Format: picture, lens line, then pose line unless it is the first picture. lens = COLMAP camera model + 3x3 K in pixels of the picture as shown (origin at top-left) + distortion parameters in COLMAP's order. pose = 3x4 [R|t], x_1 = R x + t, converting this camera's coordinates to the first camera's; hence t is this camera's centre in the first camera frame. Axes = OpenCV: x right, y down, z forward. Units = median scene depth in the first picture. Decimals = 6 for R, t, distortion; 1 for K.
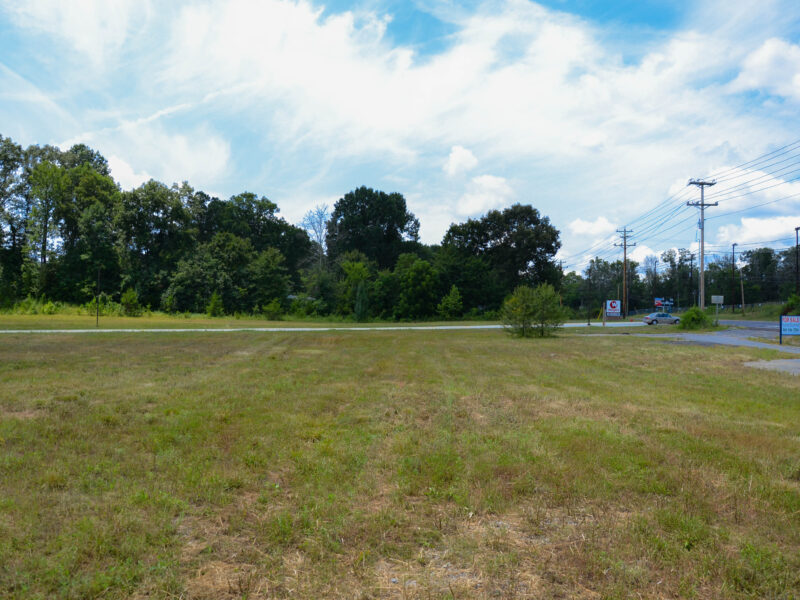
lens RADIAL K [[646.5, 0, 372.1], [0, 646.5, 298.7], [0, 0, 1]] dist [-0.011536, 0.004633]
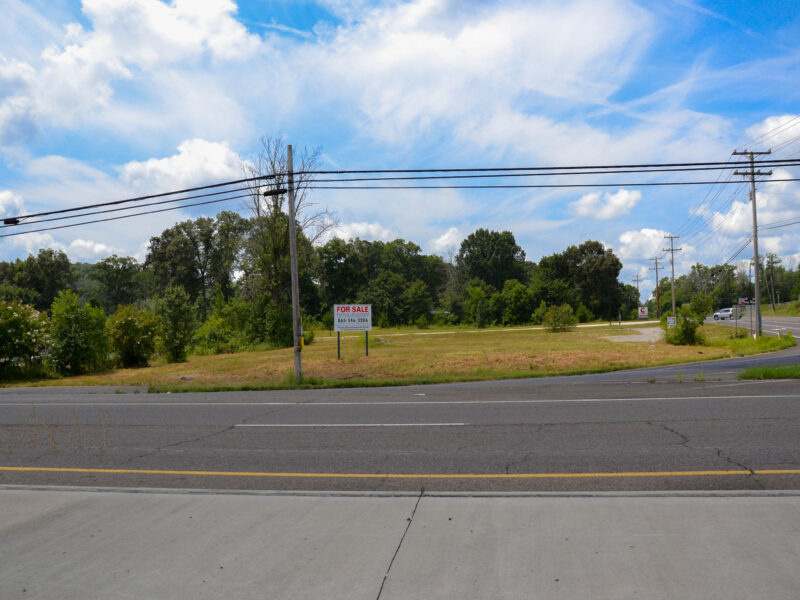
lens RADIAL K [[646.5, 0, 372.1], [0, 646.5, 298.7], [0, 0, 1]] dist [-0.011536, 0.004633]
pose [[0.976178, -0.047919, -0.211615, 0.050923], [0.045091, 0.998818, -0.018173, -0.014079], [0.212235, 0.008199, 0.977184, -0.459179]]
